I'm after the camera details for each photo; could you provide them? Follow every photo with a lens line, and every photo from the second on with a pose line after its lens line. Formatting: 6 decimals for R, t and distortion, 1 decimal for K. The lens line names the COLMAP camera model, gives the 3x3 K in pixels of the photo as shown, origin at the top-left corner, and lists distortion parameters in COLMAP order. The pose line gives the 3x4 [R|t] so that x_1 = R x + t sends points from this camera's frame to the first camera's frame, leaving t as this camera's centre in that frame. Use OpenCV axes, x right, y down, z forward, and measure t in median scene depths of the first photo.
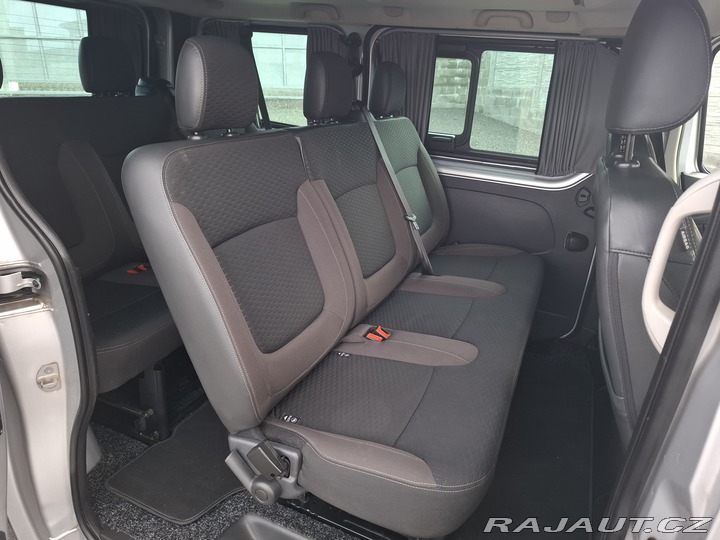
lens RADIAL K [[467.3, 0, 360.0], [0, 467.3, 270.0], [0, 0, 1]] dist [-0.001765, 0.000583]
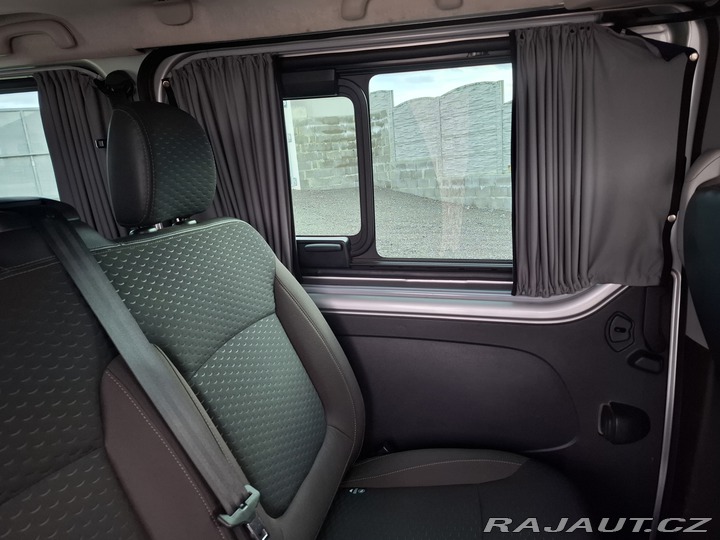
lens RADIAL K [[476.9, 0, 360.0], [0, 476.9, 270.0], [0, 0, 1]] dist [-0.037941, 0.000787]
pose [[0.977190, -0.141247, 0.158584, 0.133337], [0.166150, 0.973574, -0.156676, -0.173238], [-0.132263, 0.179451, 0.974835, 0.505516]]
